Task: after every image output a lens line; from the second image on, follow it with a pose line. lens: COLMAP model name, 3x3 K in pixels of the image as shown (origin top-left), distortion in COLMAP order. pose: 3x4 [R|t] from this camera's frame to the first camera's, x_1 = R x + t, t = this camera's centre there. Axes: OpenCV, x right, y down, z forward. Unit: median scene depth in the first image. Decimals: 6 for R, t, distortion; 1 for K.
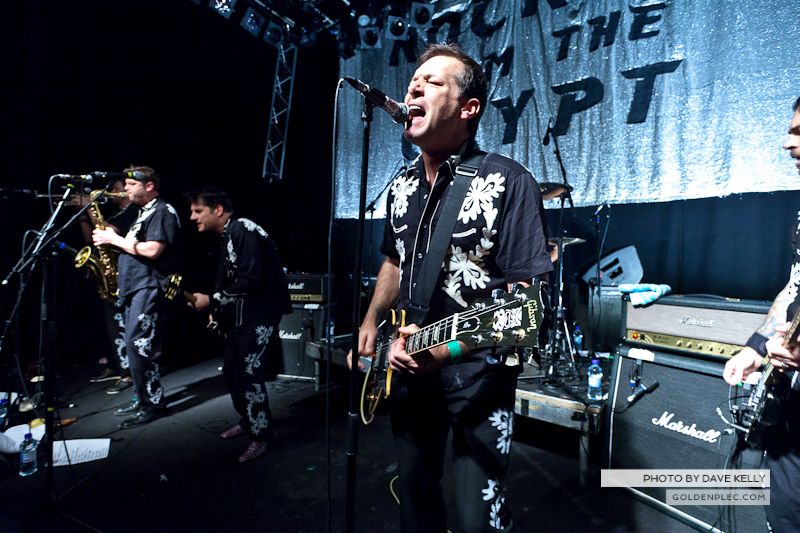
lens RADIAL K [[398.9, 0, 400.0], [0, 398.9, 265.2], [0, 0, 1]] dist [-0.050962, 0.019311]
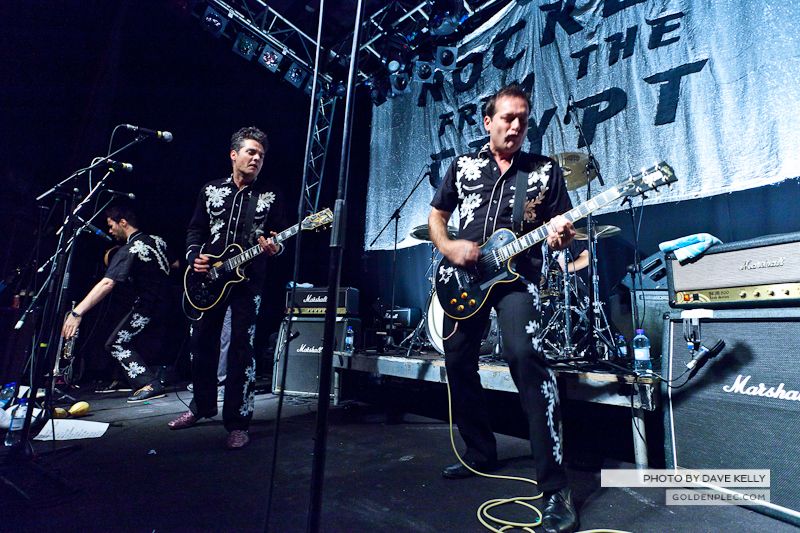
lens RADIAL K [[393.2, 0, 399.6], [0, 393.2, 265.3], [0, 0, 1]] dist [-0.055383, 0.035698]
pose [[0.995601, -0.005909, -0.093506, 0.029338], [-0.011793, 0.982170, -0.187624, 0.169973], [0.092947, 0.187901, 0.977780, 0.057967]]
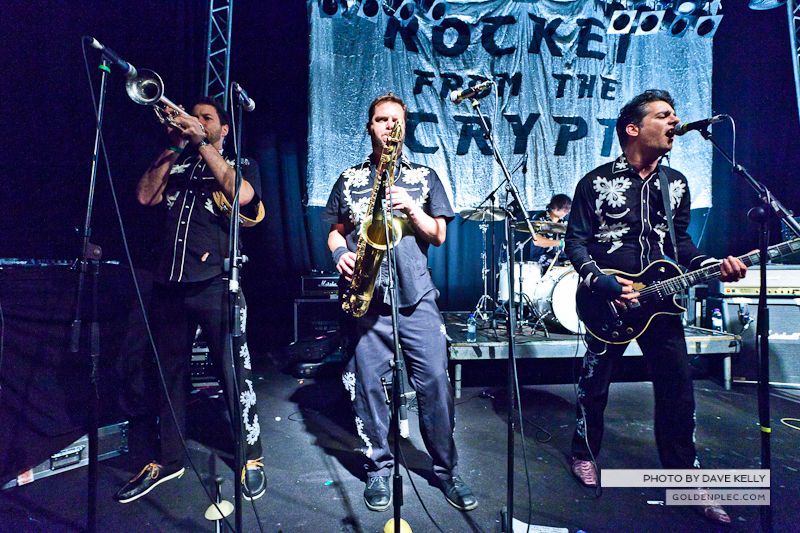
lens RADIAL K [[393.2, 0, 399.6], [0, 393.2, 265.3], [0, 0, 1]] dist [-0.055383, 0.035698]
pose [[0.730555, -0.021481, 0.682516, -0.926286], [0.031577, 0.999499, -0.002343, 0.020648], [-0.682123, 0.023263, 0.730867, 0.465458]]
